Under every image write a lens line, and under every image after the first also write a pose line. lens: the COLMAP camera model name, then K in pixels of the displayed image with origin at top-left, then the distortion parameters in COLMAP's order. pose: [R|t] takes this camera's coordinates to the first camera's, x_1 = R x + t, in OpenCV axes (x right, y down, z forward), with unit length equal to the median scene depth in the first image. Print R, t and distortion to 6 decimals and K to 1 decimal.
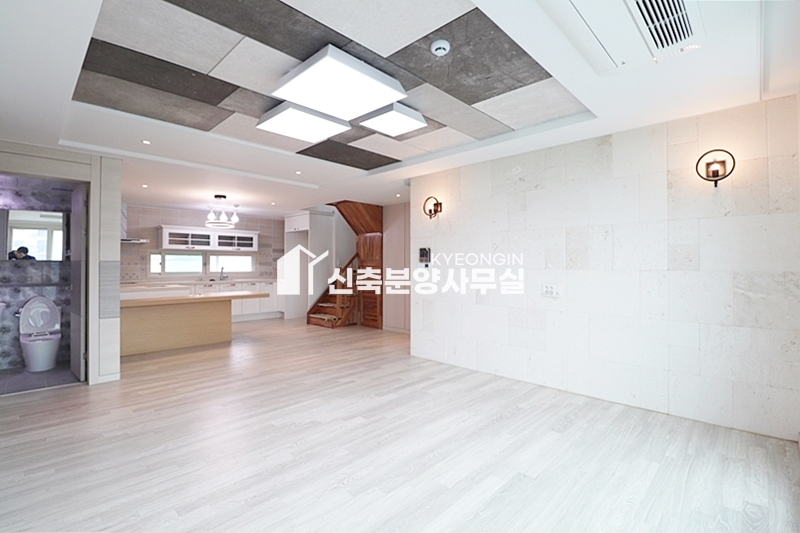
lens RADIAL K [[372.8, 0, 403.5], [0, 372.8, 262.1], [0, 0, 1]] dist [-0.009338, -0.000332]
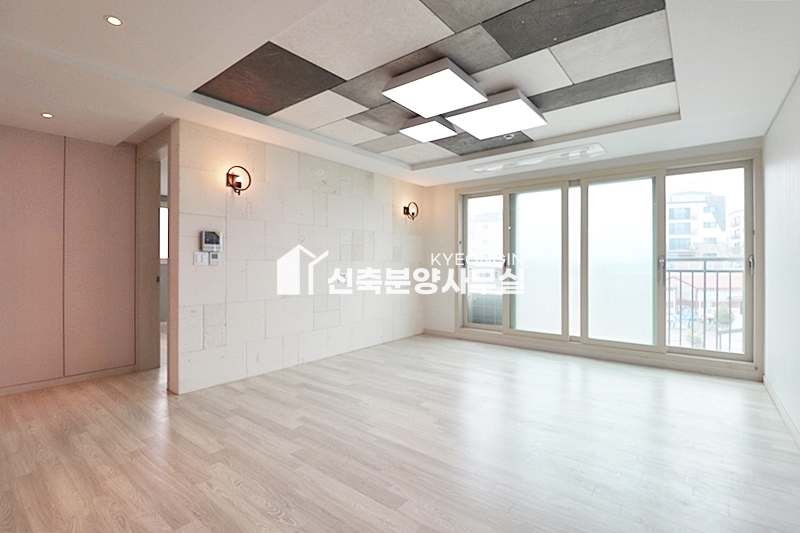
lens RADIAL K [[372.8, 0, 407.7], [0, 372.8, 264.5], [0, 0, 1]] dist [-0.009338, -0.000332]
pose [[-0.094985, -0.007734, 0.995449, -0.941704], [-0.009234, 0.999934, 0.006888, 0.022275], [-0.995436, -0.008538, -0.095051, 0.951003]]
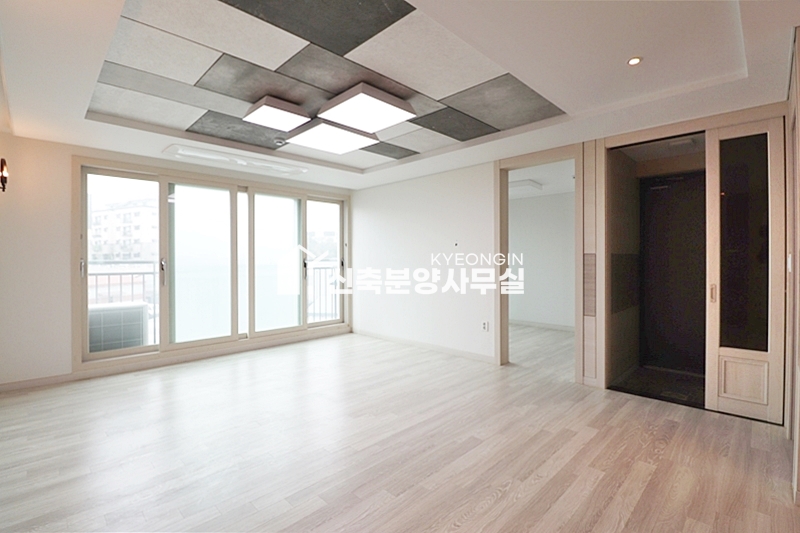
lens RADIAL K [[372.8, 0, 404.0], [0, 372.8, 260.3], [0, 0, 1]] dist [-0.009338, -0.000332]
pose [[-0.999786, 0.002309, 0.020569, -0.317776], [0.002196, 0.999982, -0.005511, 0.014217], [-0.020582, -0.005465, -0.999773, 1.623423]]
